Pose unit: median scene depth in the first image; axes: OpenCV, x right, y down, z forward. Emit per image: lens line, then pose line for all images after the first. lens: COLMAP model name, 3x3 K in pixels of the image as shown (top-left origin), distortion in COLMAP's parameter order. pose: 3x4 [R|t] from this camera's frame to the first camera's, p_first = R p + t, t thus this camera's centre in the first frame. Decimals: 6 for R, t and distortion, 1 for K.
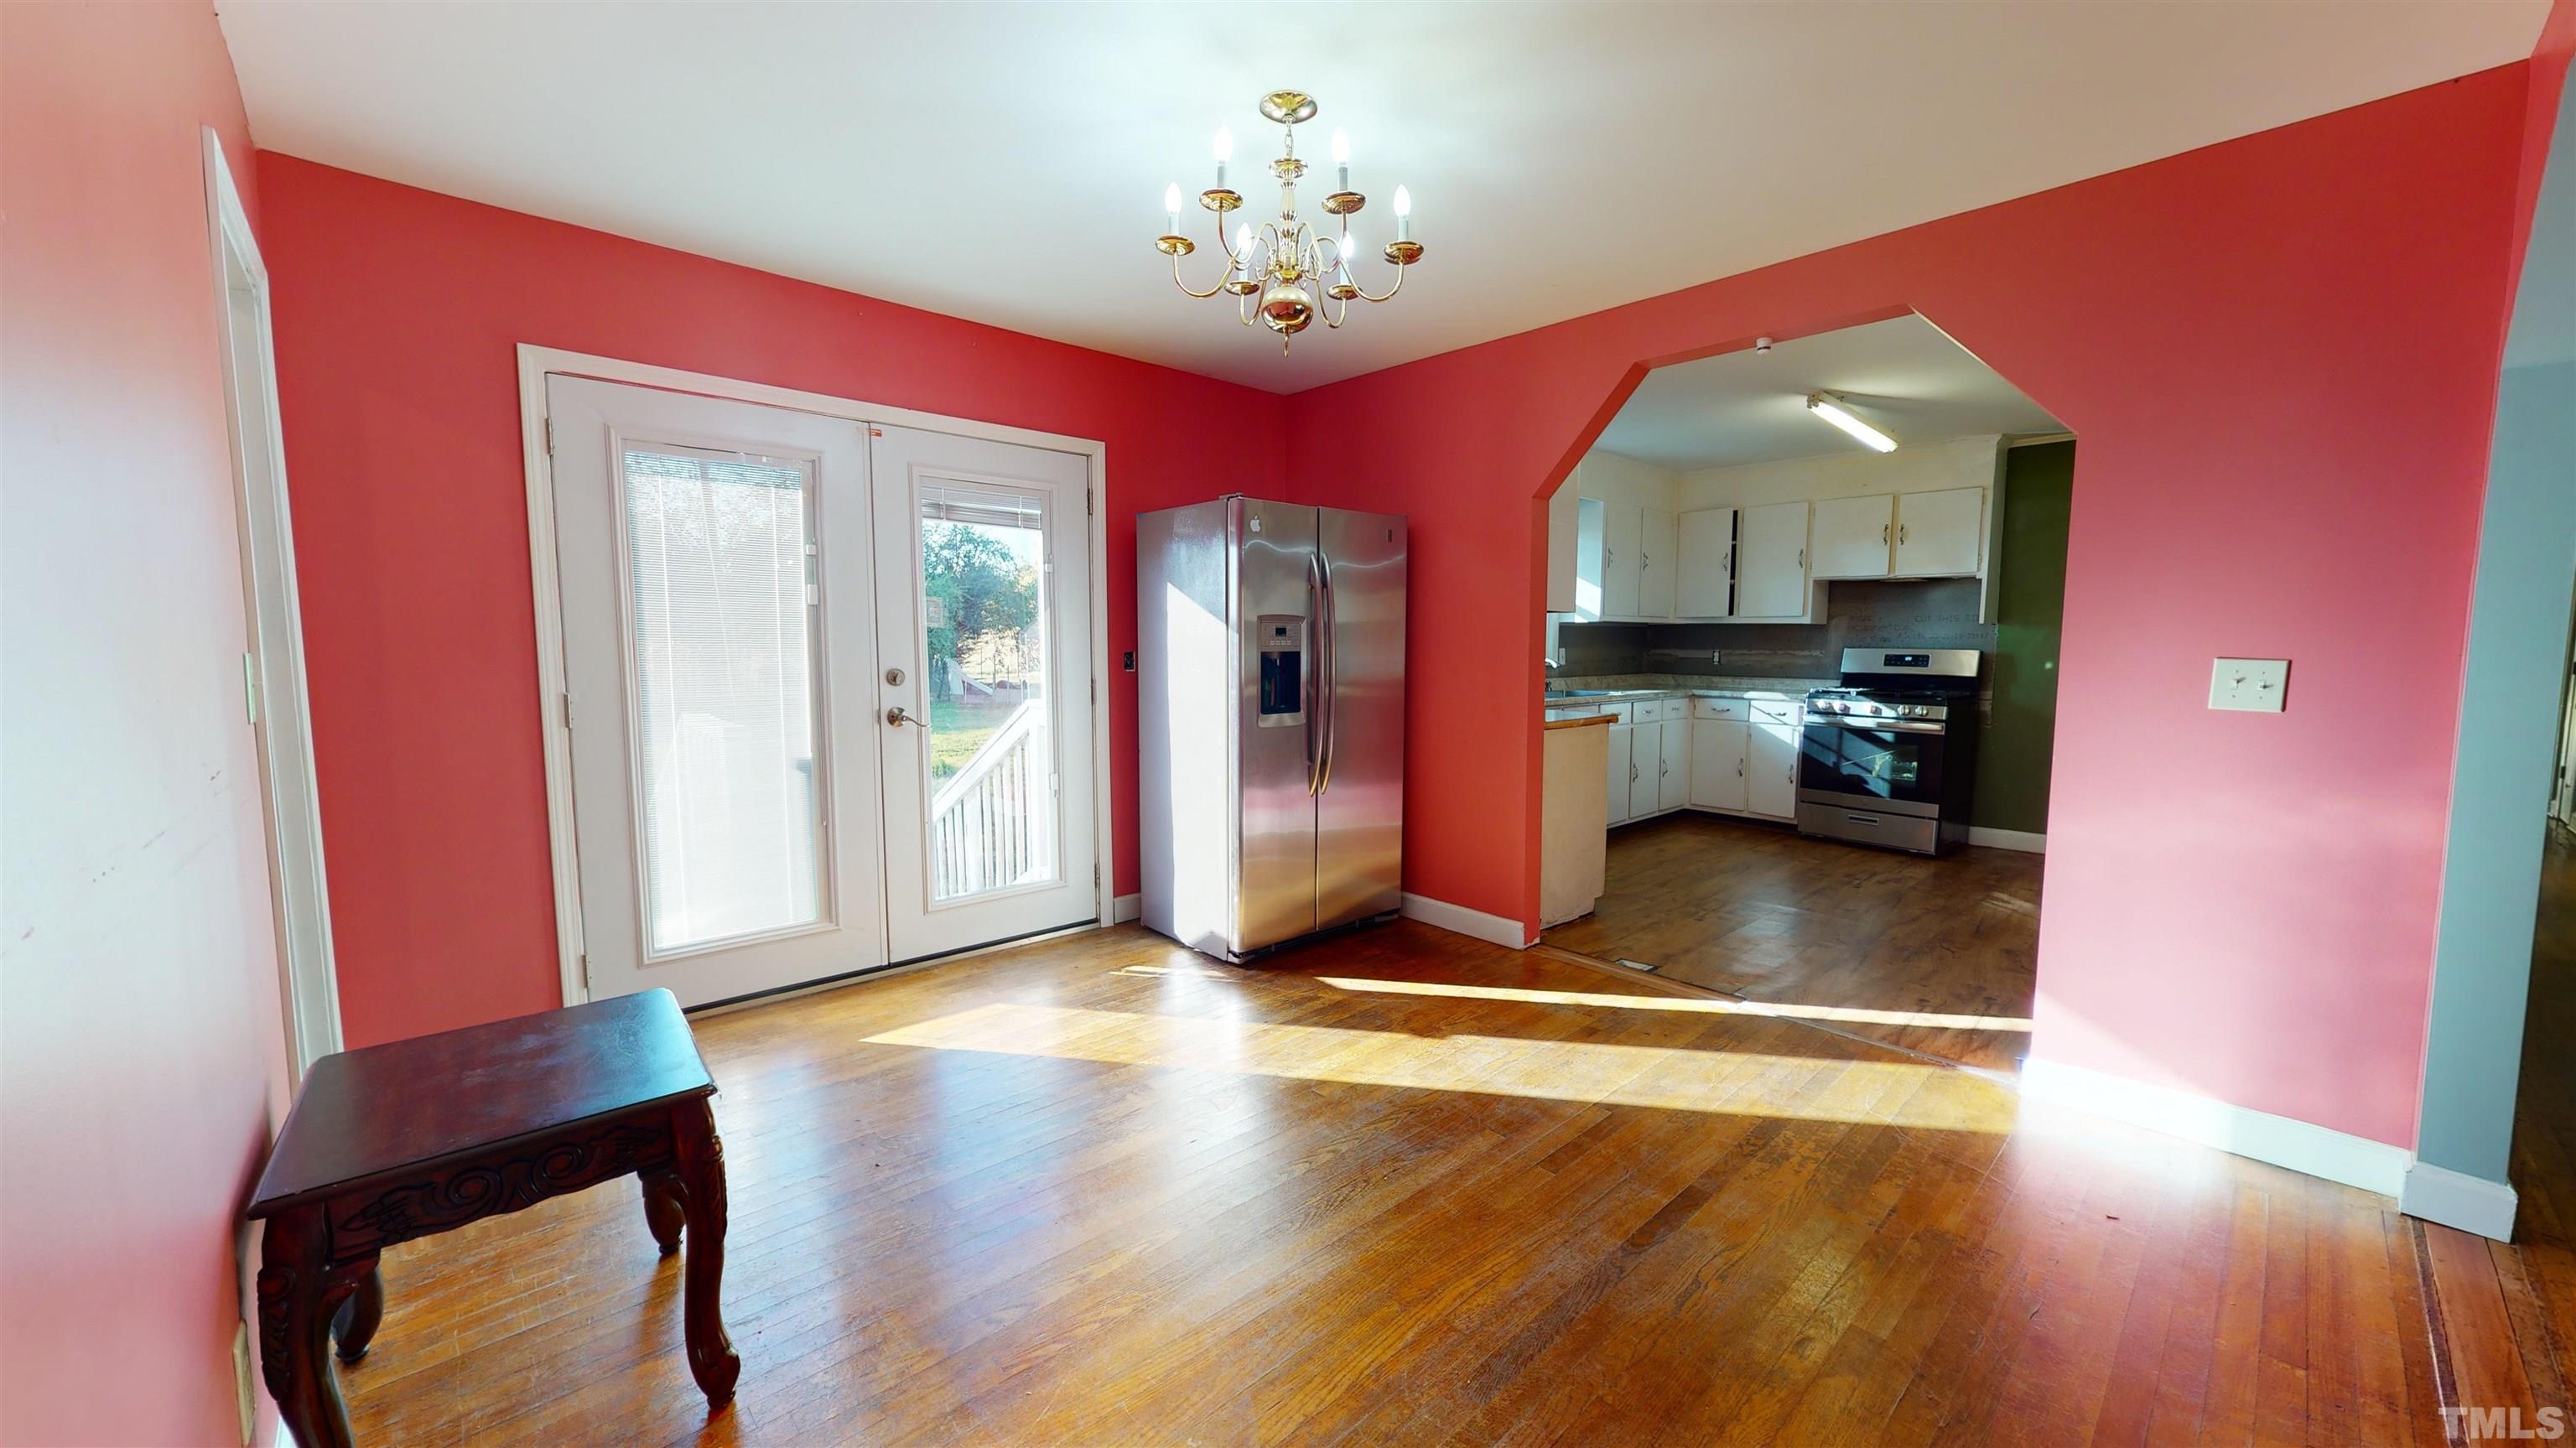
lens RADIAL K [[923.1, 0, 1306.1], [0, 923.1, 733.0], [0, 0, 1]] dist [-0.000136, -0.000009]
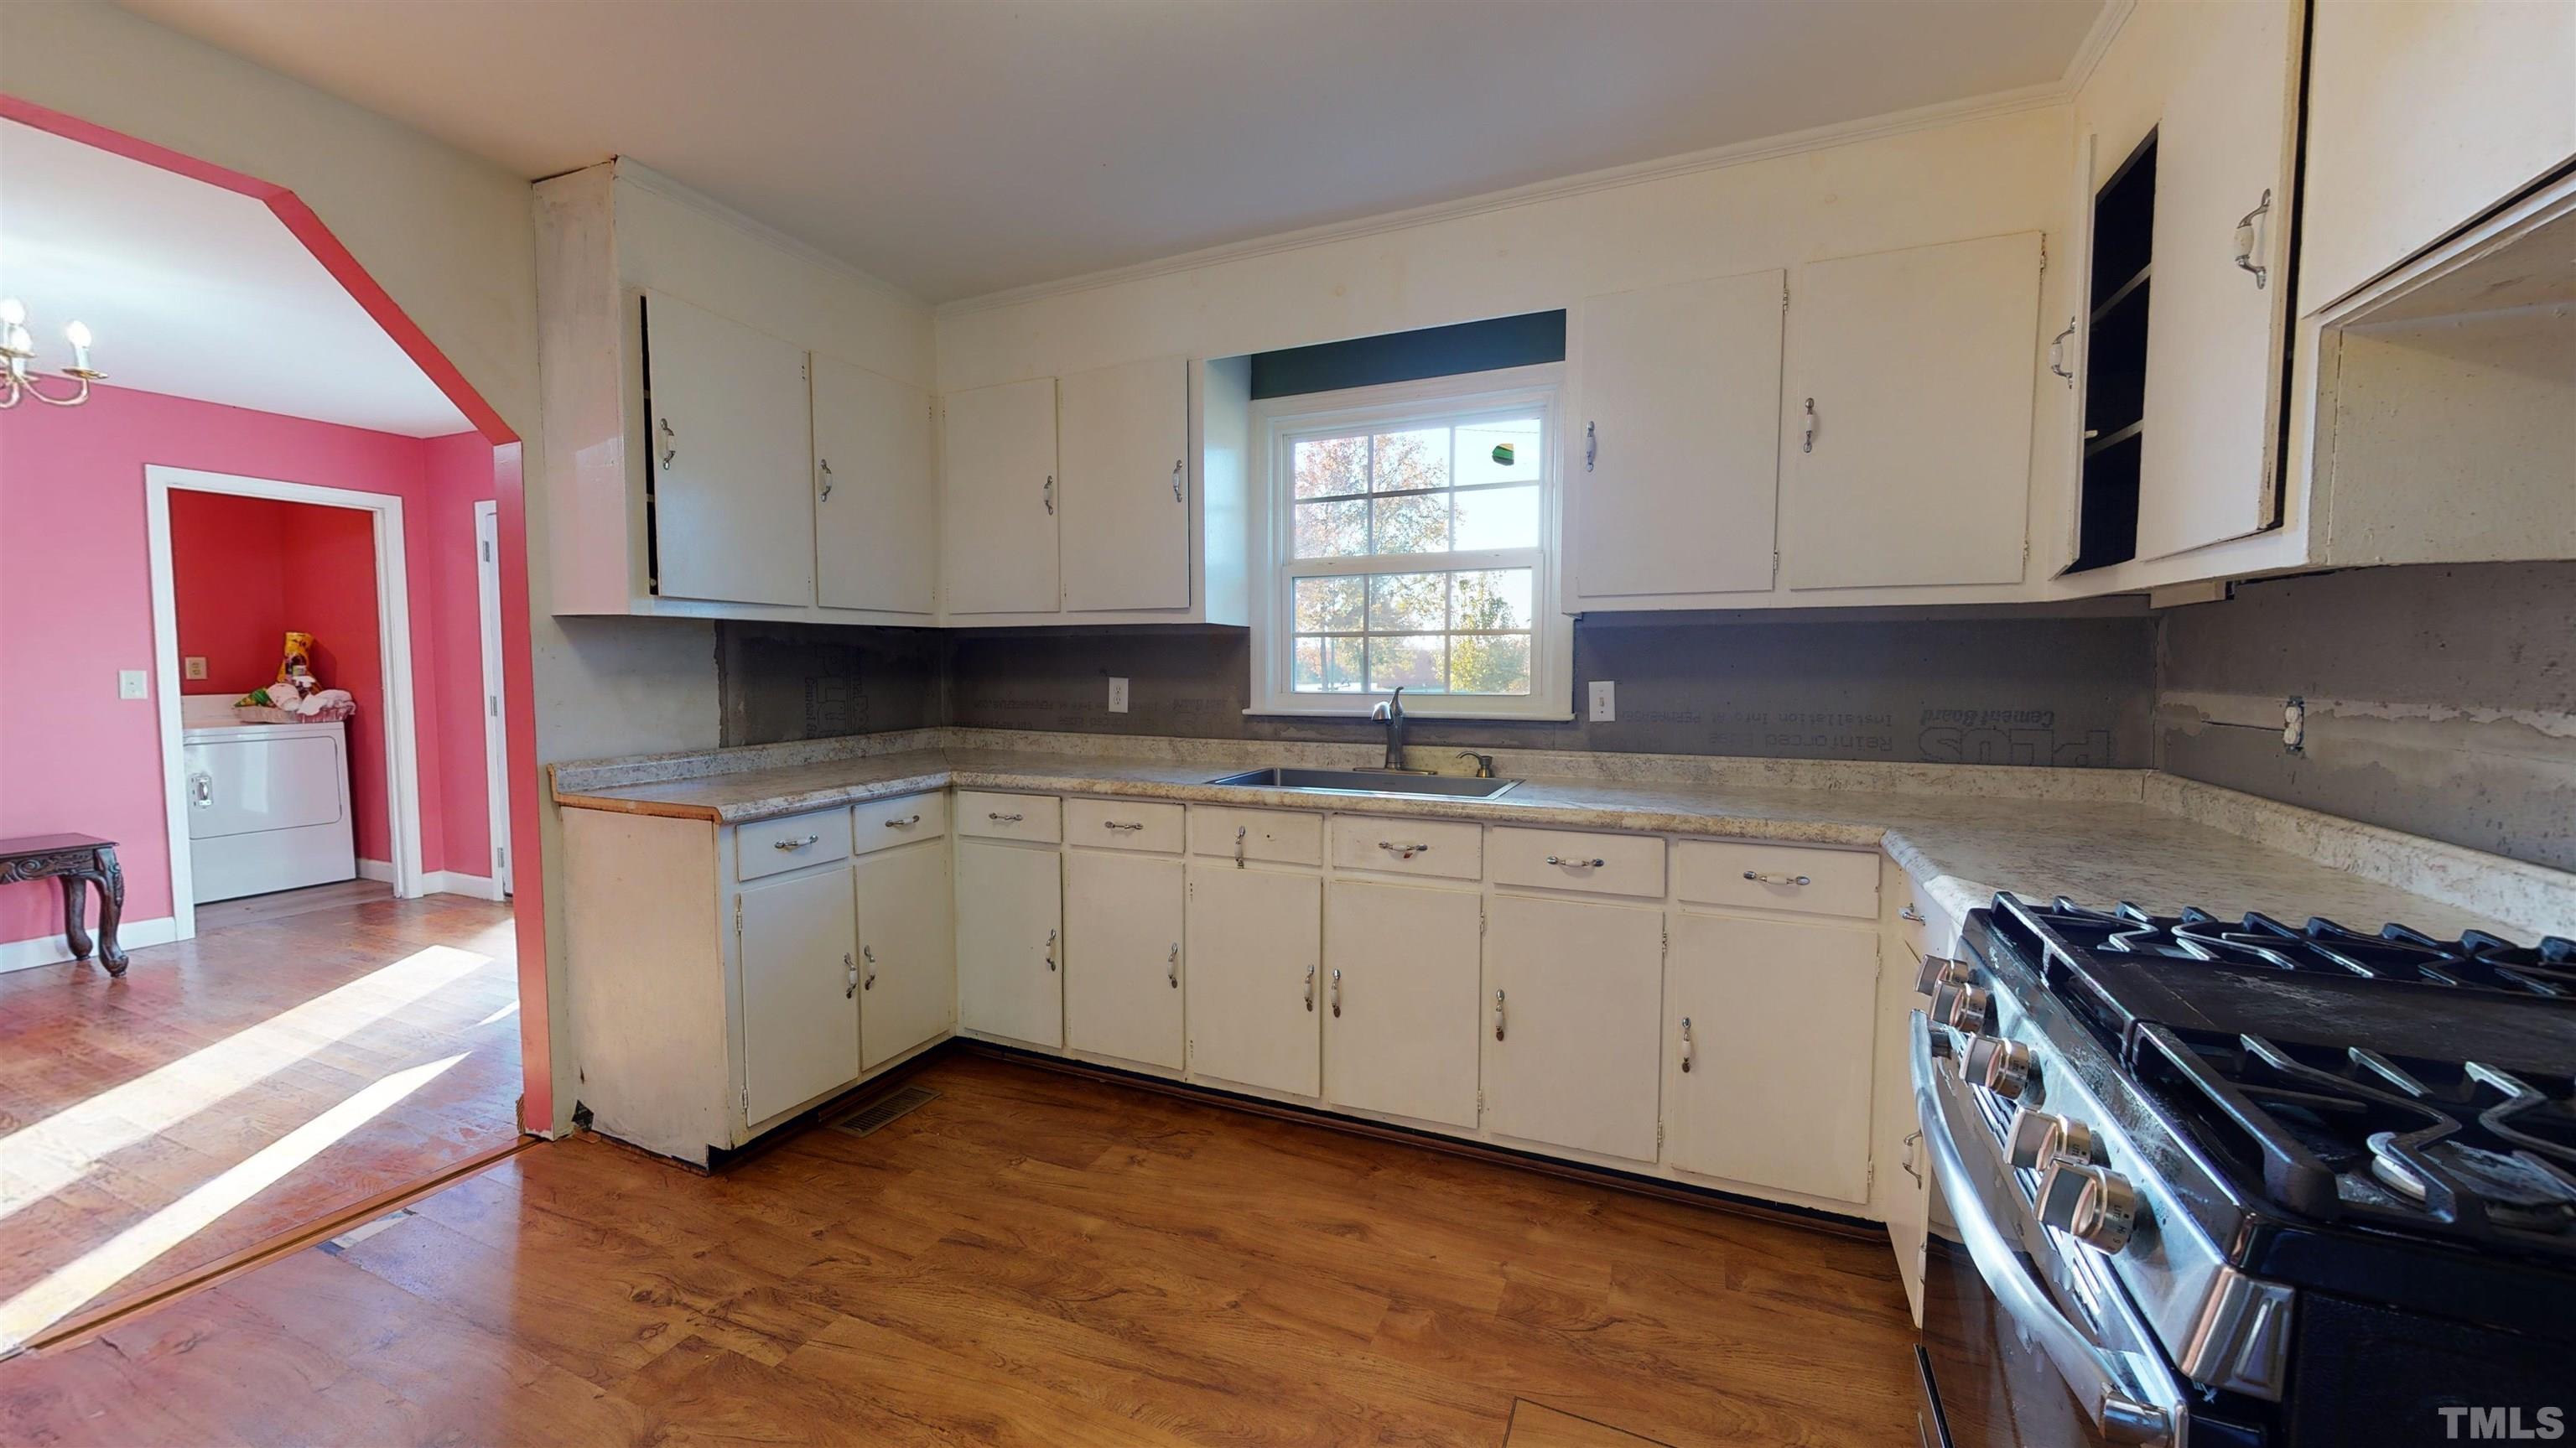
lens RADIAL K [[944.1, 0, 1288.0], [0, 944.1, 724.0], [0, 0, 1]] dist [-0.000073, -0.000326]
pose [[0.395417, 0.050307, -0.917123, 0.743262], [-0.089758, 0.995836, 0.015925, -0.081639], [0.914106, 0.076022, 0.398286, 0.851243]]
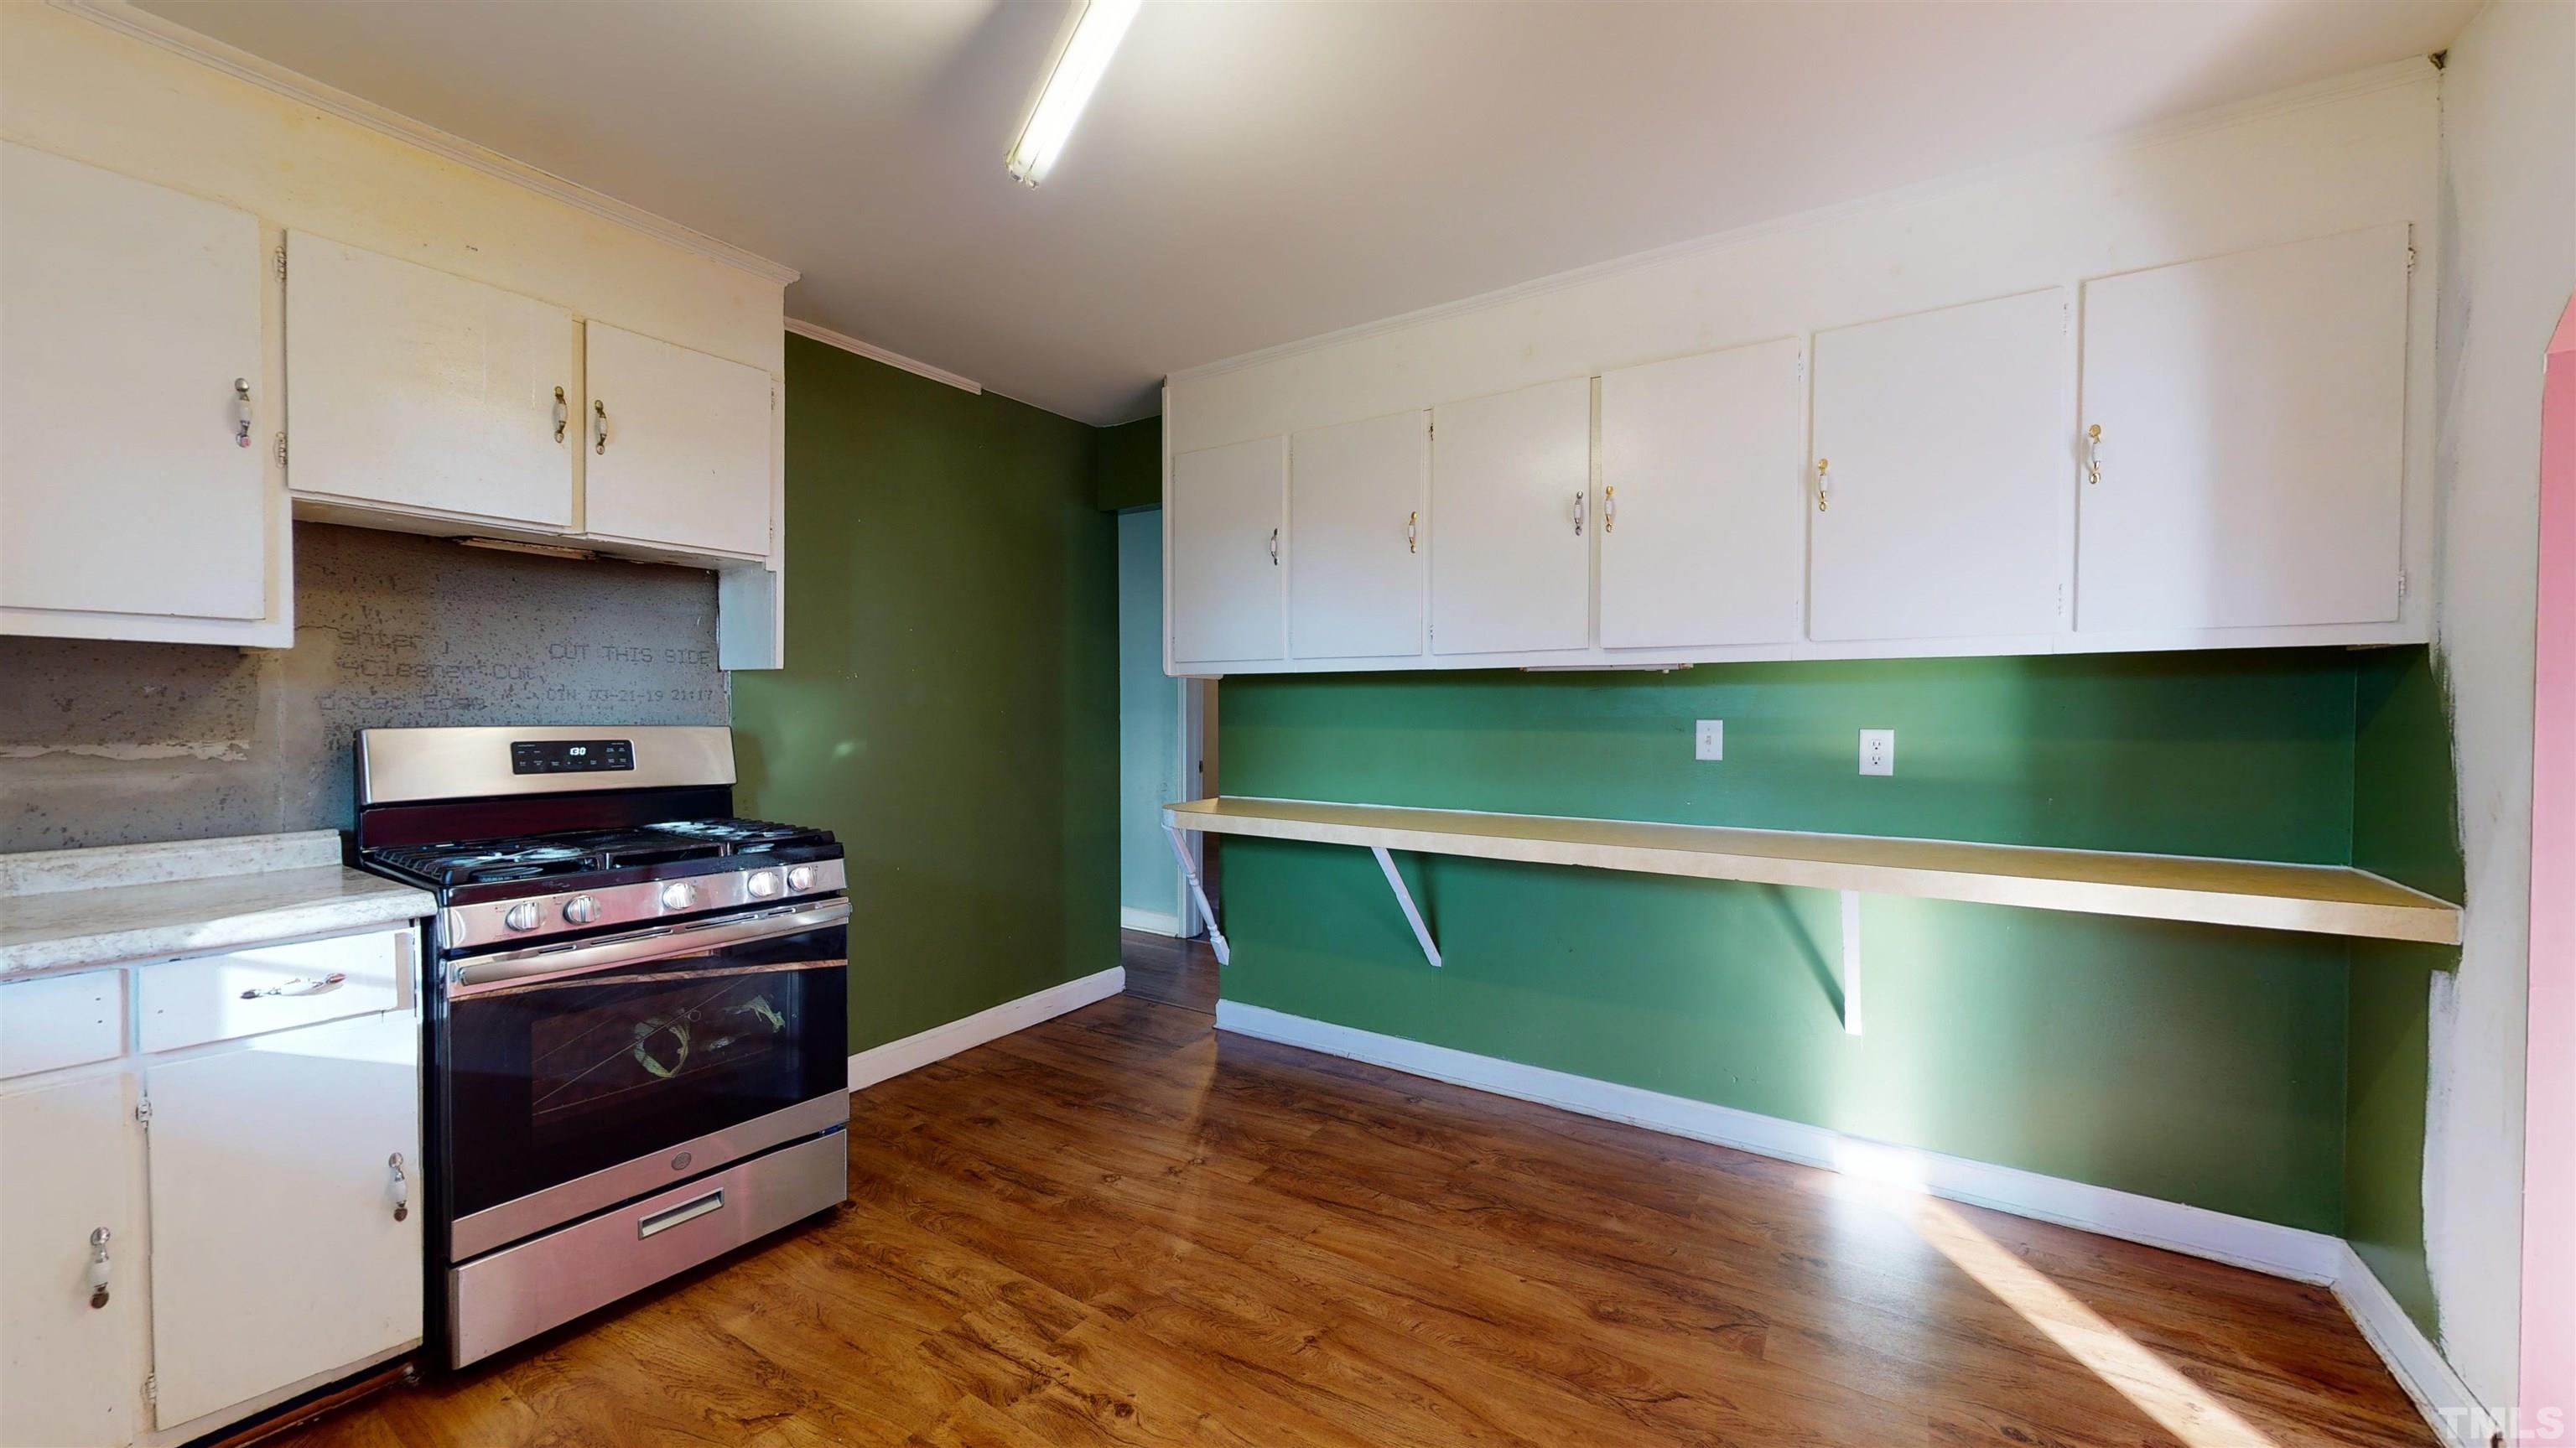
lens RADIAL K [[944.1, 0, 1288.0], [0, 944.1, 724.0], [0, 0, 1]] dist [-0.000073, -0.000326]
pose [[-0.231275, -0.022820, 0.972621, 0.215664], [0.097031, 0.994199, 0.046399, -0.090532], [-0.968038, 0.105106, -0.227719, 0.888503]]
